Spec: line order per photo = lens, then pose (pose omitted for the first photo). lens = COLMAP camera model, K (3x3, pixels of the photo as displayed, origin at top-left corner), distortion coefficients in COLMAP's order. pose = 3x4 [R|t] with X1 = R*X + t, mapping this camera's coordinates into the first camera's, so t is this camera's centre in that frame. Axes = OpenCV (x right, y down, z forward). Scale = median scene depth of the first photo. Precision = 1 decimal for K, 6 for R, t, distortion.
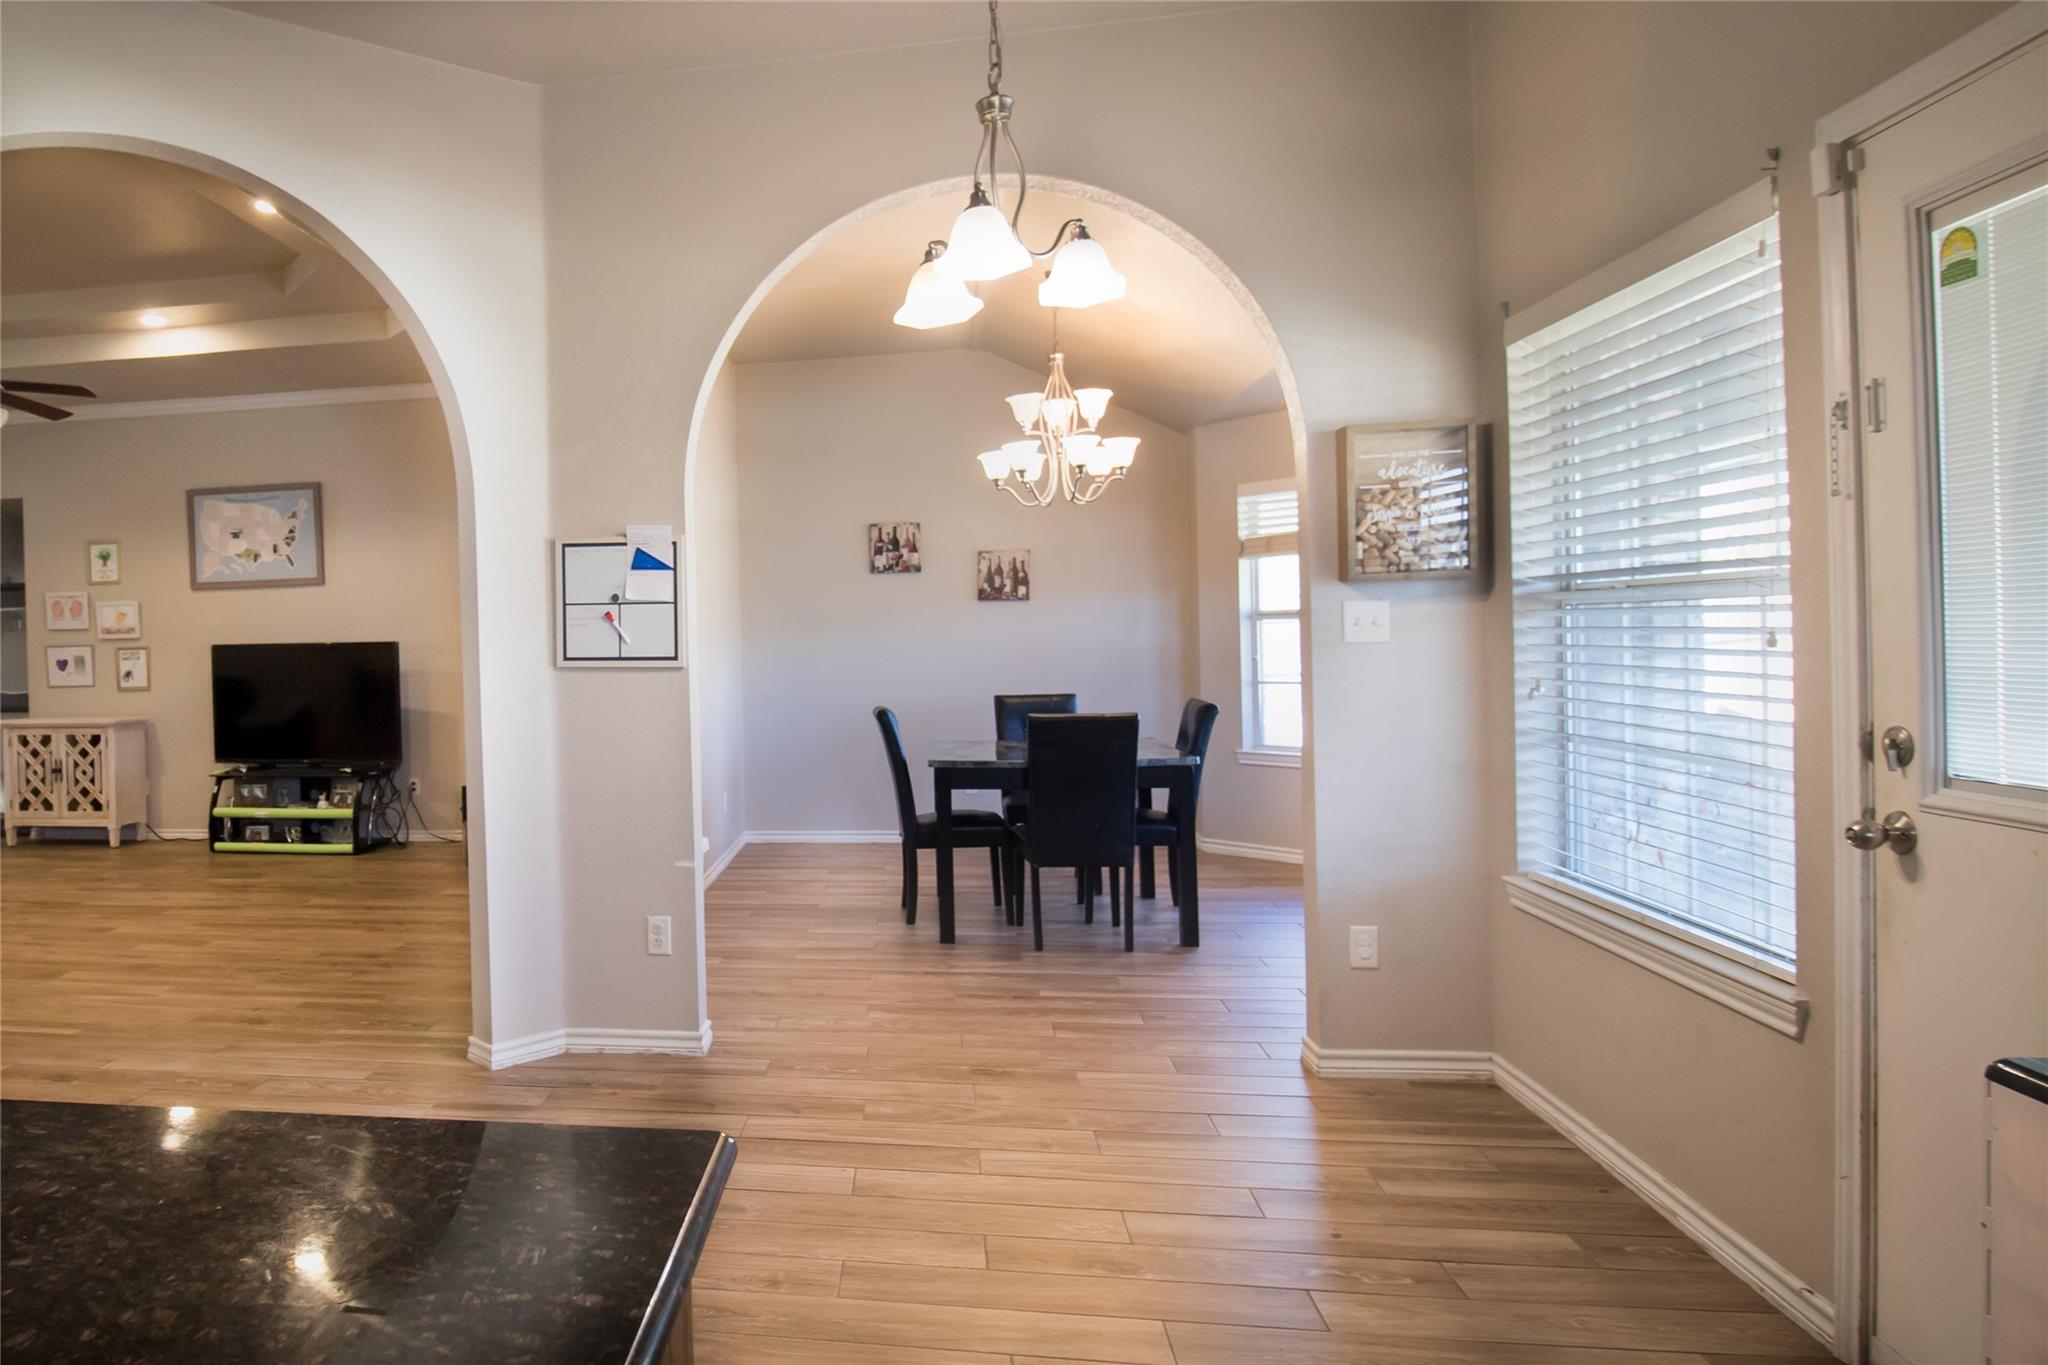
lens RADIAL K [[1435.6, 0, 1024.3], [0, 1435.6, 679.7], [0, 0, 1]] dist [0.006319, 0.003924]
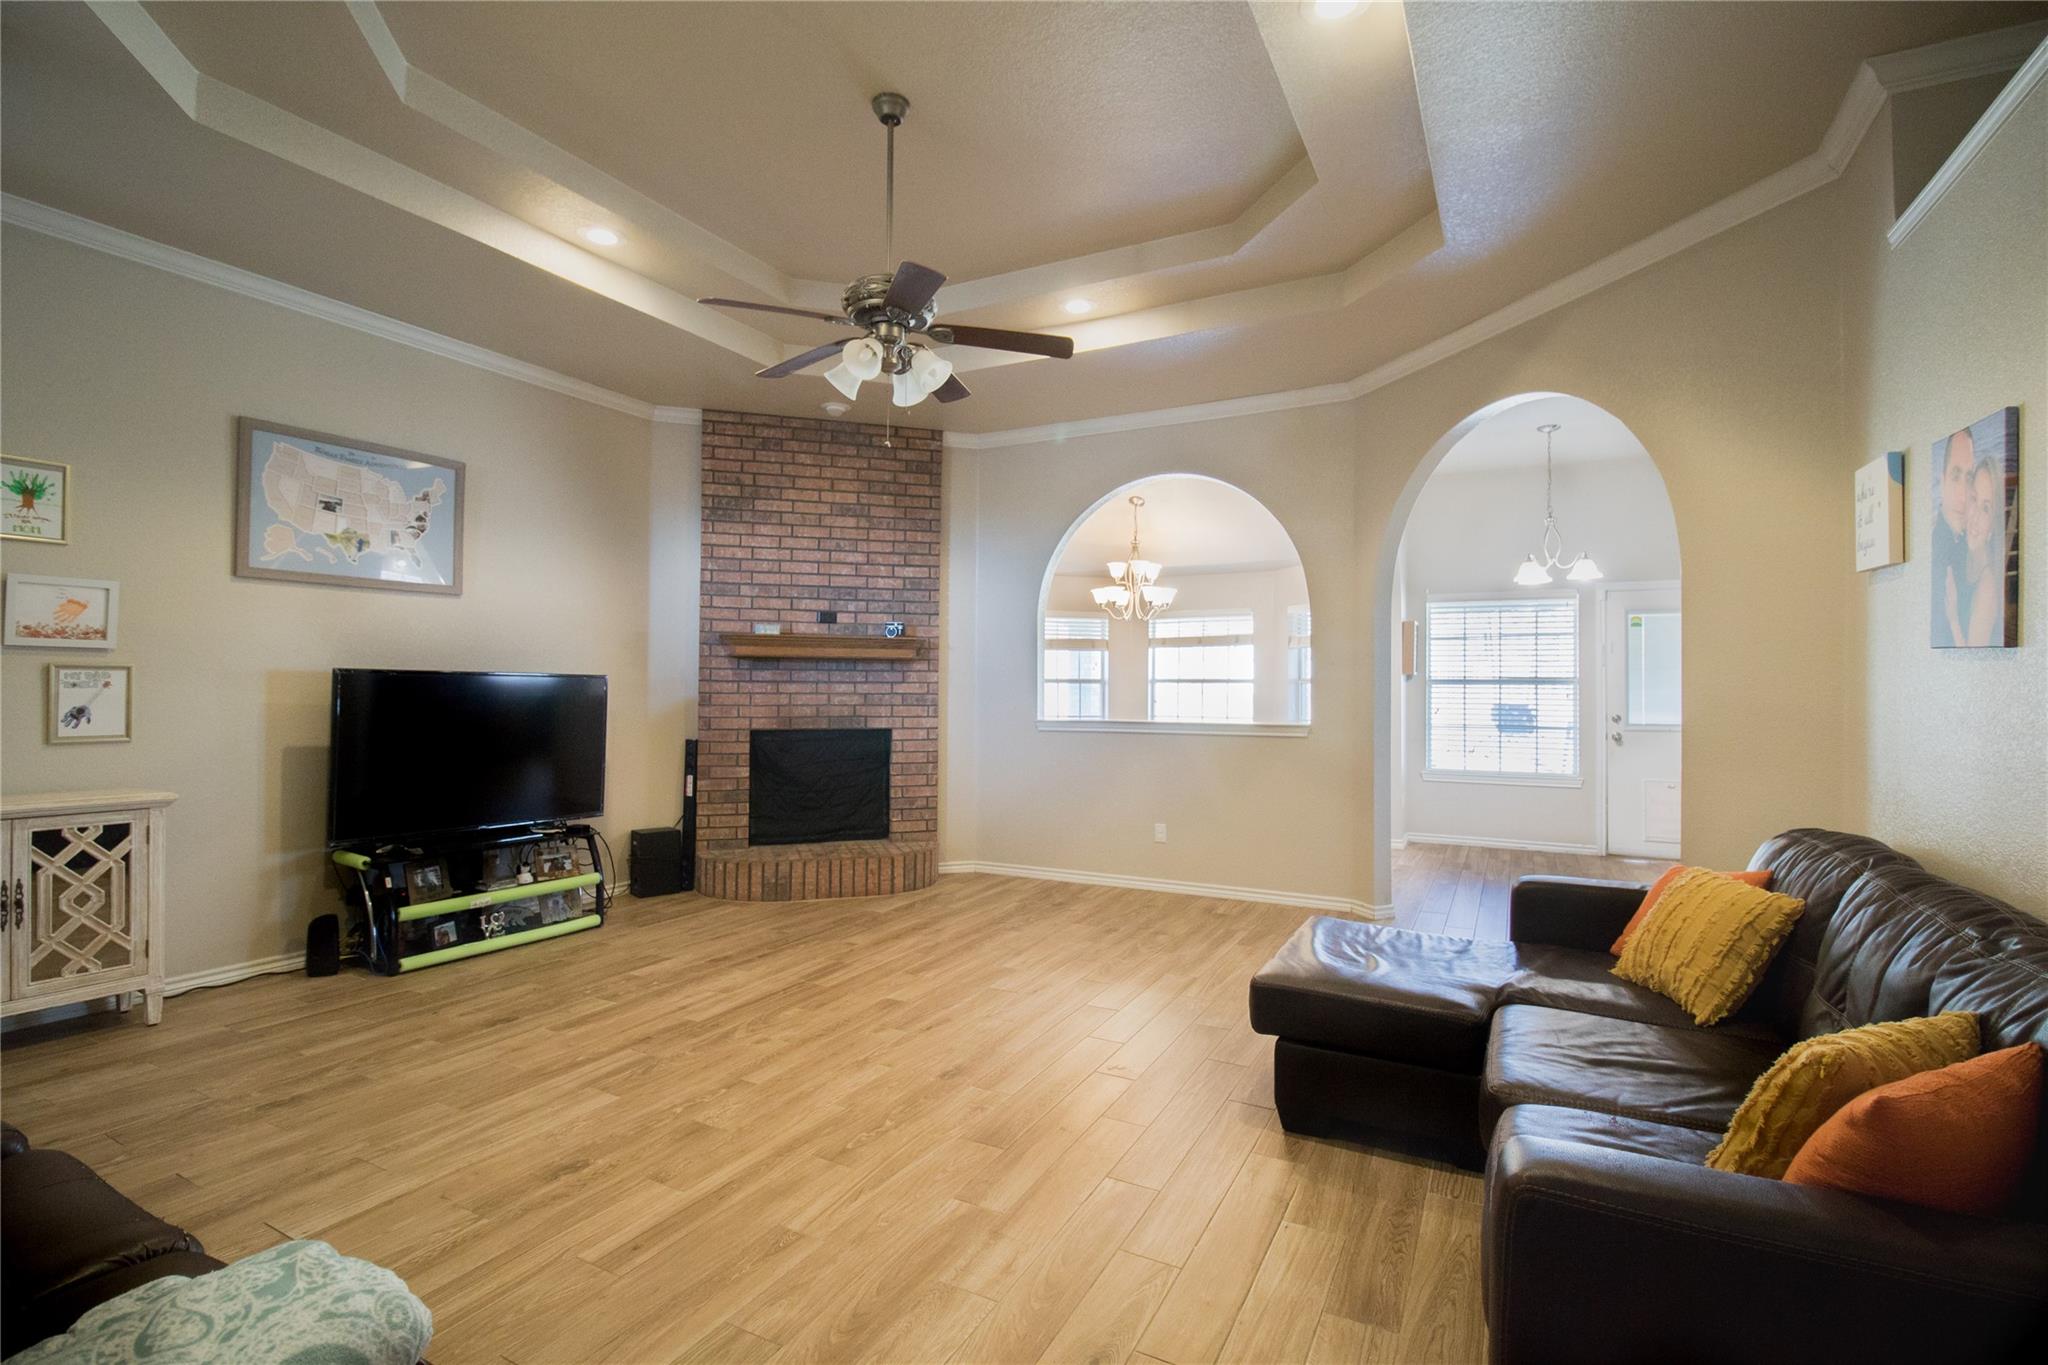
lens RADIAL K [[966.0, 0, 1023.7], [0, 966.0, 678.8], [0, 0, 1]] dist [-0.002127, -0.000698]
pose [[0.294866, 0.035113, 0.954893, -0.889639], [0.016937, 0.998976, -0.041964, 0.004555], [-0.955389, 0.028547, 0.293969, 0.565279]]
